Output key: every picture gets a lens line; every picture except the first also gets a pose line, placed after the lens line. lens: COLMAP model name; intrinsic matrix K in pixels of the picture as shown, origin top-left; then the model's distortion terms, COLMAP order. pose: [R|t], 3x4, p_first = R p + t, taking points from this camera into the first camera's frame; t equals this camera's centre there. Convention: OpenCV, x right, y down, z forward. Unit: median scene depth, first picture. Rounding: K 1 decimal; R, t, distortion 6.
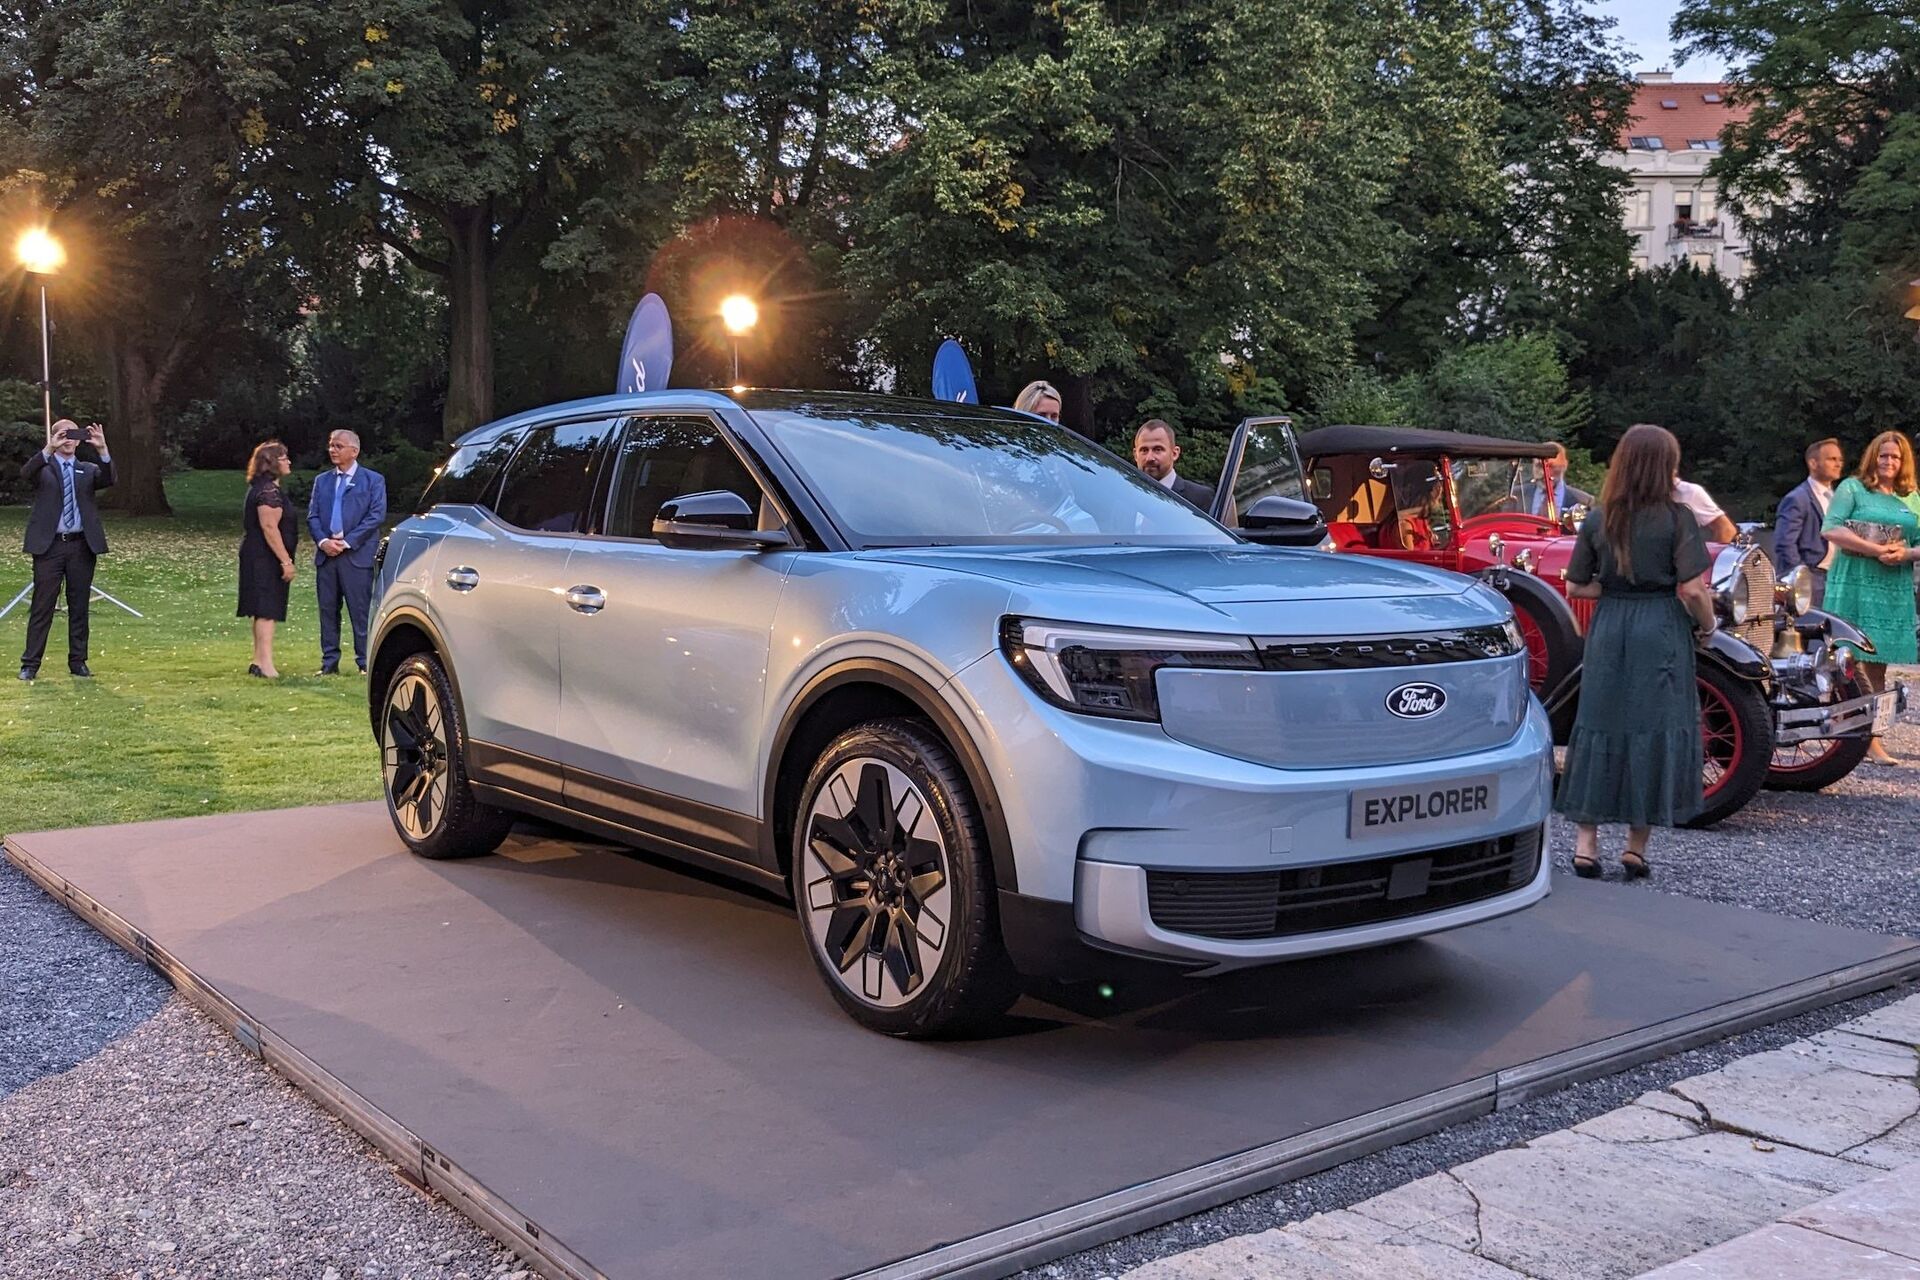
lens RADIAL K [[1793.7, 0, 879.7], [0, 1793.7, 660.1], [0, 0, 1]] dist [0.001264, 0.000000]
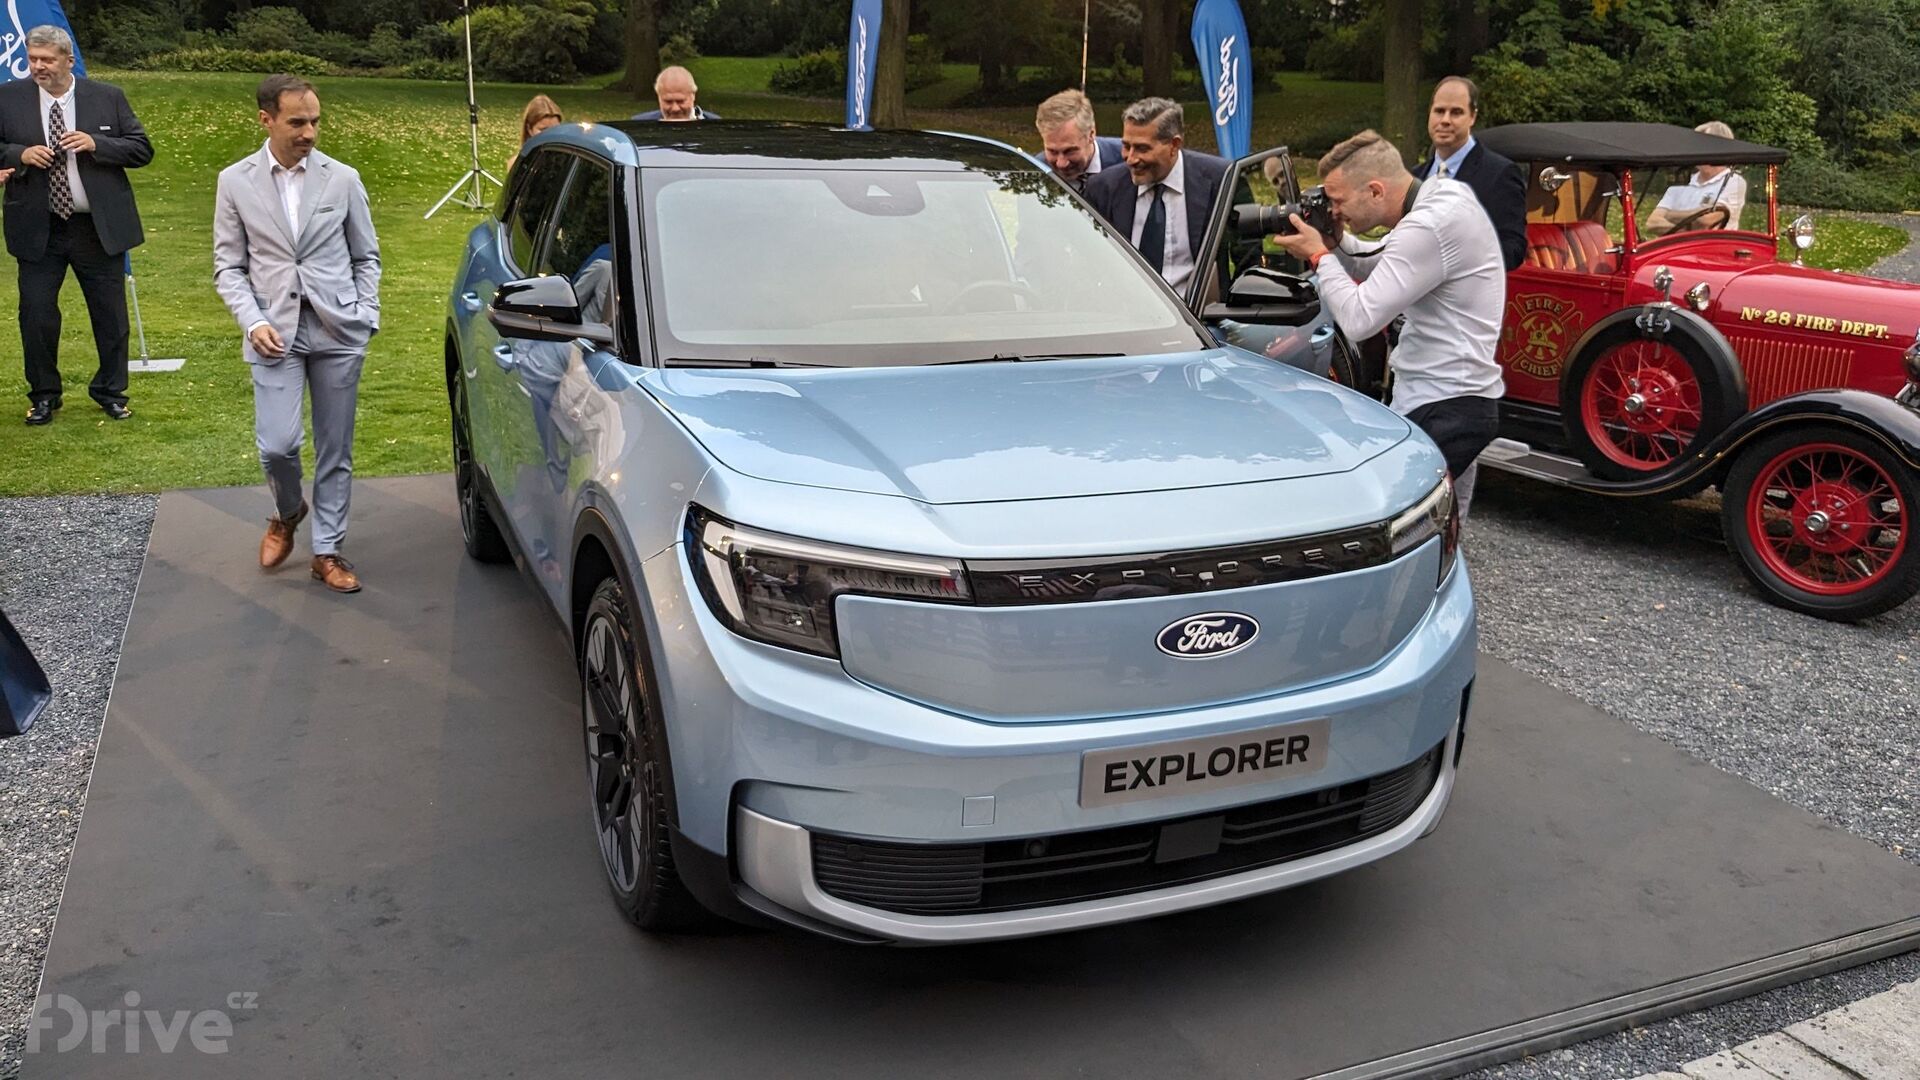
lens RADIAL K [[1503.0, 0, 934.7], [0, 1503.0, 517.1], [0, 0, 1]] dist [0.034890, -0.066939]
pose [[0.971445, 0.085358, -0.221378, 0.321259], [-0.041431, 0.979737, 0.195954, -0.153902], [0.233618, -0.181187, 0.955298, 0.335668]]
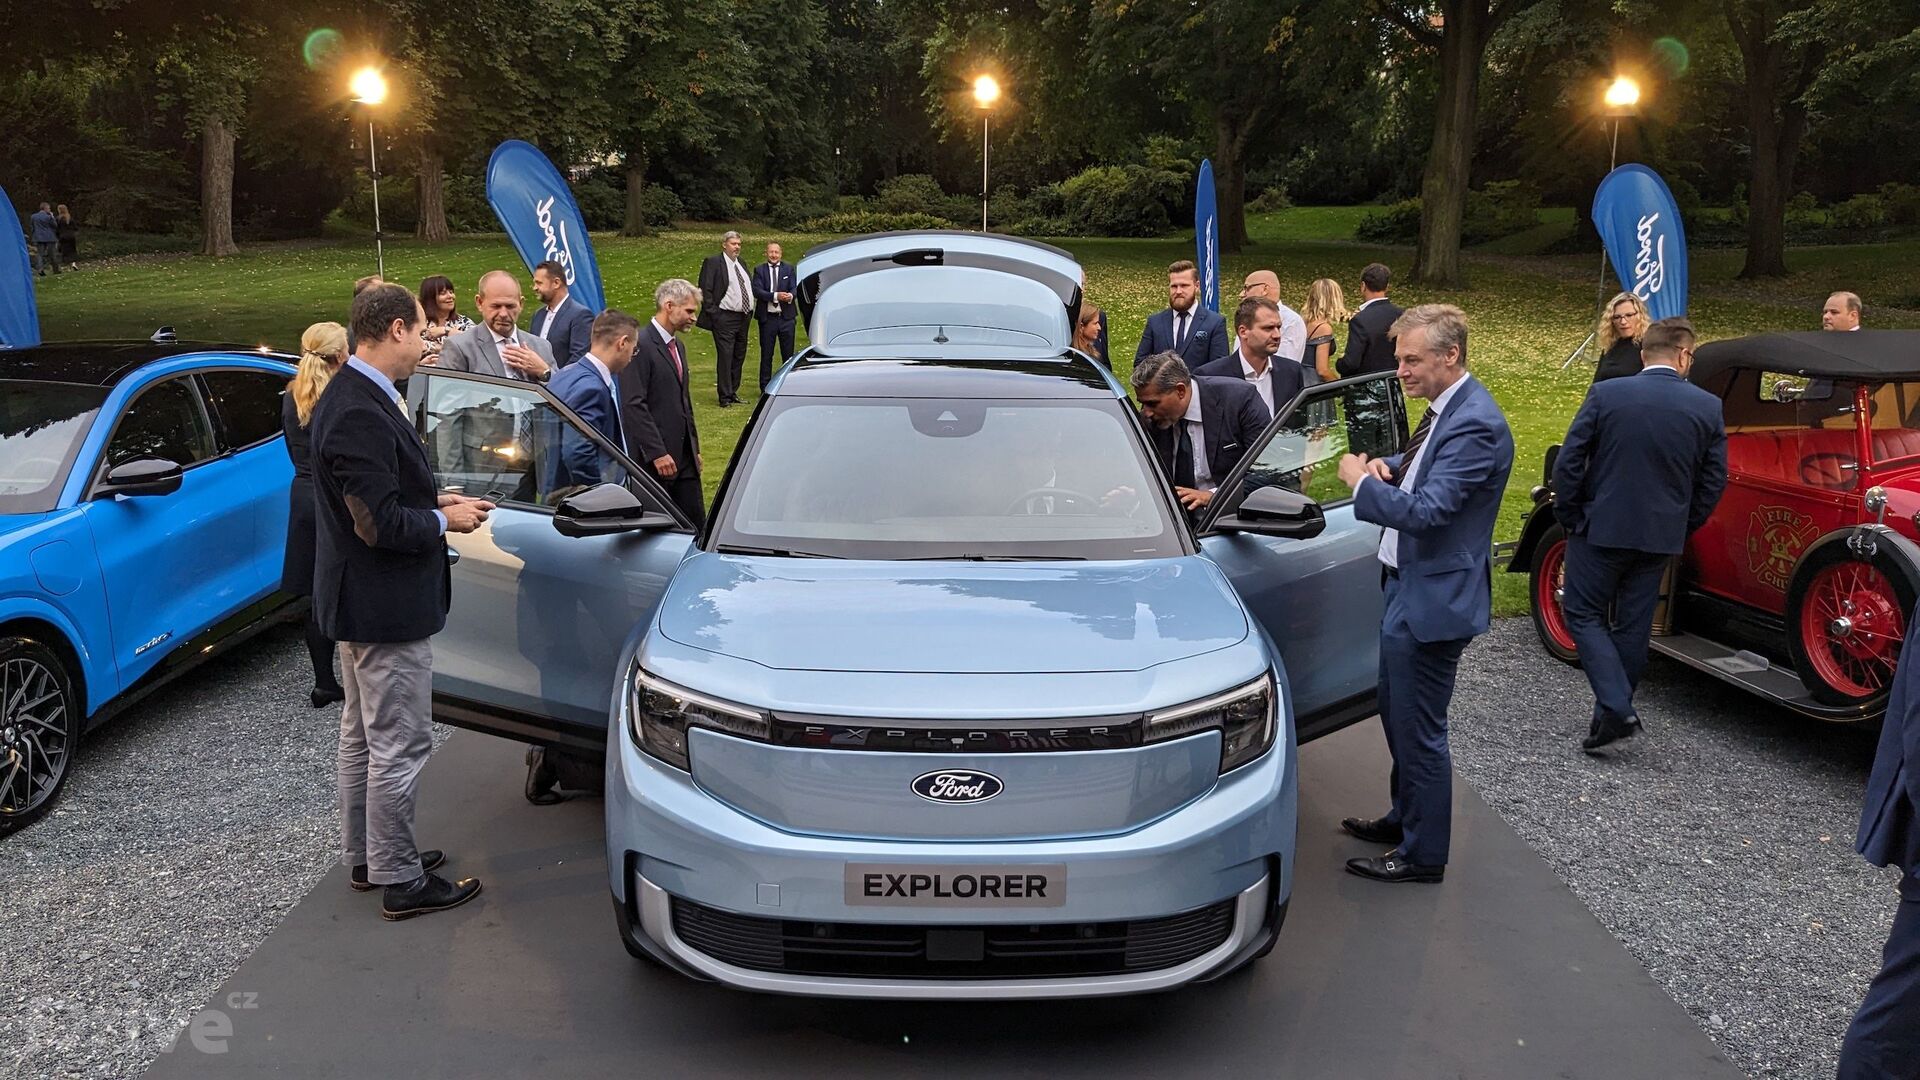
lens RADIAL K [[1503.0, 0, 951.9], [0, 1503.0, 548.7], [0, 0, 1]] dist [0.034890, -0.066939]
pose [[0.811264, 0.122861, -0.571625, 0.774913], [-0.047837, 0.988343, 0.144536, -0.239861], [0.582719, -0.089912, 0.807684, 0.295503]]
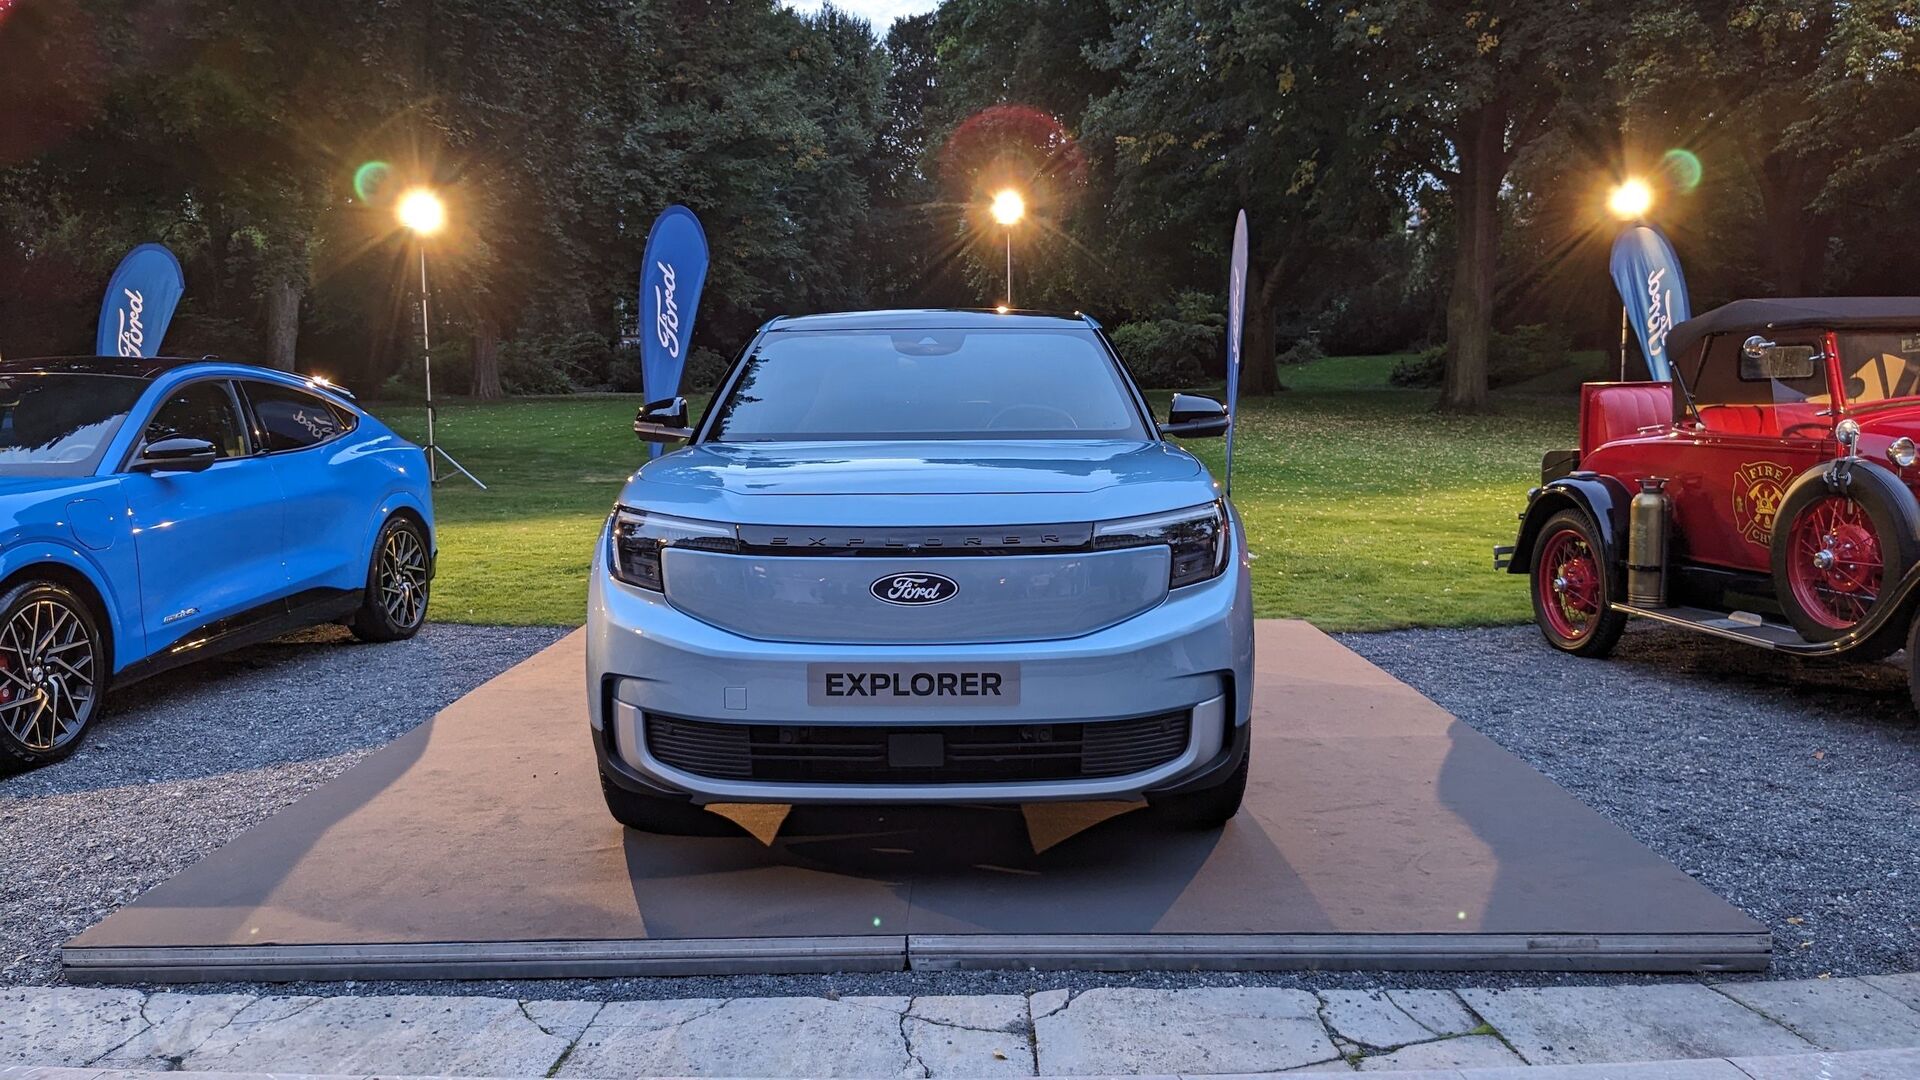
lens RADIAL K [[1503.0, 0, 945.6], [0, 1503.0, 547.1], [0, 0, 1]] dist [0.034890, -0.066939]
pose [[0.791916, 0.046652, -0.608845, 0.863568], [-0.032739, 0.998887, 0.033954, -0.034451], [0.609752, -0.006956, 0.792562, 0.279913]]
